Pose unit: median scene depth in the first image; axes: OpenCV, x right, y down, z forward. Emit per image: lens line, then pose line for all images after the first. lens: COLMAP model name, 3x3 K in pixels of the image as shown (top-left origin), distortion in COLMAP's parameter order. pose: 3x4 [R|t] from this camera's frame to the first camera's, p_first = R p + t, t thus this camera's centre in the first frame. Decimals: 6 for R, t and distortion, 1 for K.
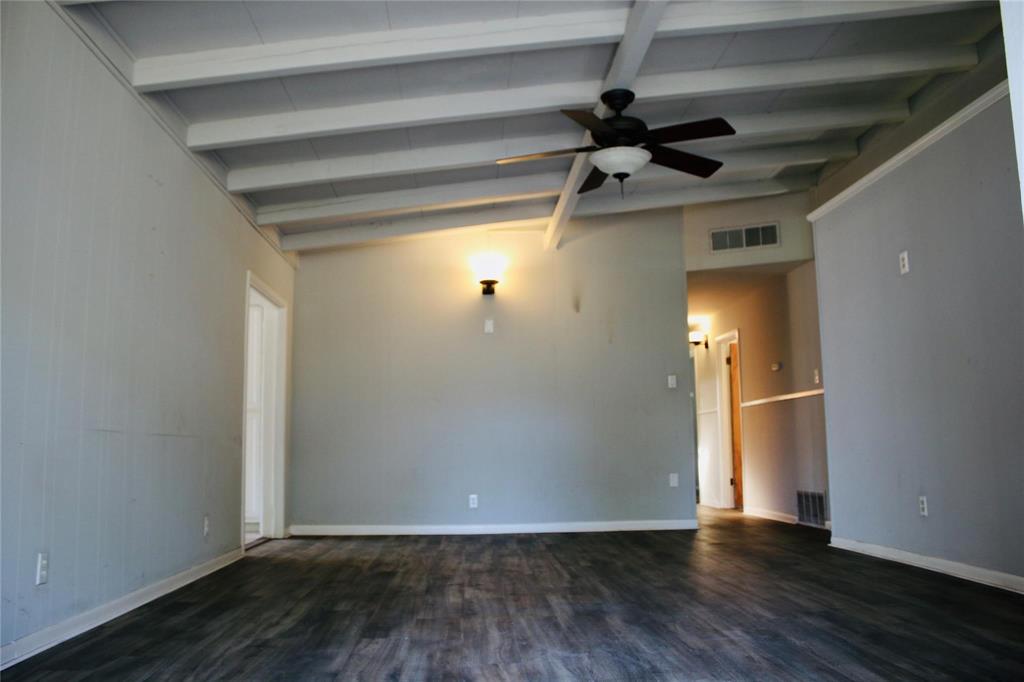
lens RADIAL K [[856.1, 0, 506.3], [0, 856.1, 341.0], [0, 0, 1]] dist [-0.126249, 0.096878]
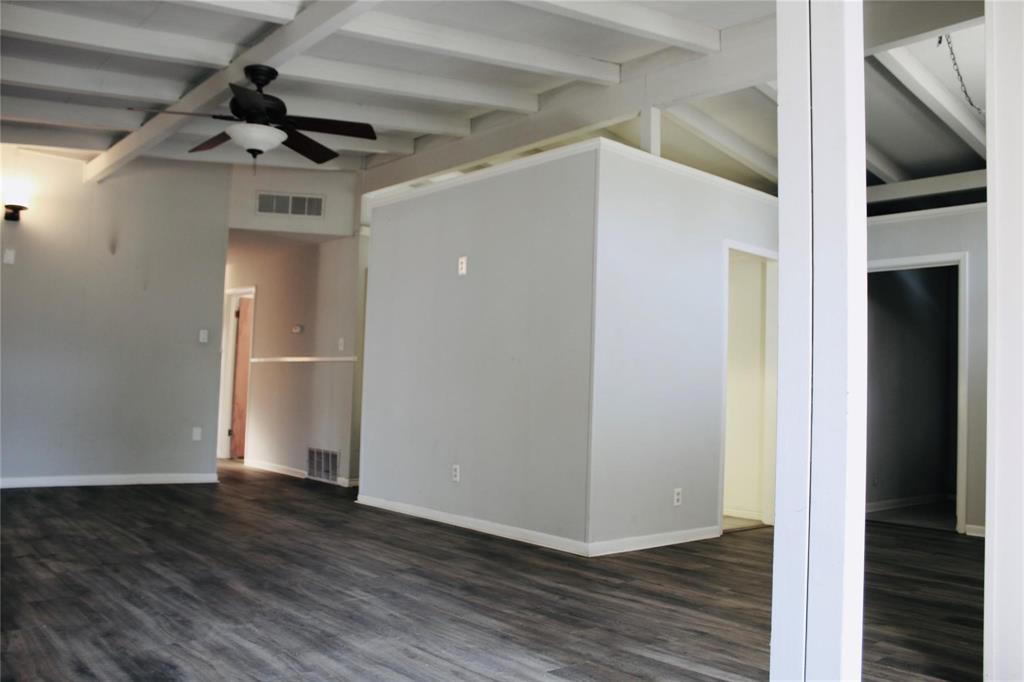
lens RADIAL K [[856.1, 0, 508.0], [0, 856.1, 339.4], [0, 0, 1]] dist [-0.126249, 0.096878]
pose [[0.797829, 0.085943, 0.596727, -0.115130], [-0.126709, 0.991583, 0.026599, -0.020834], [-0.589418, -0.096833, 0.802003, -0.003992]]
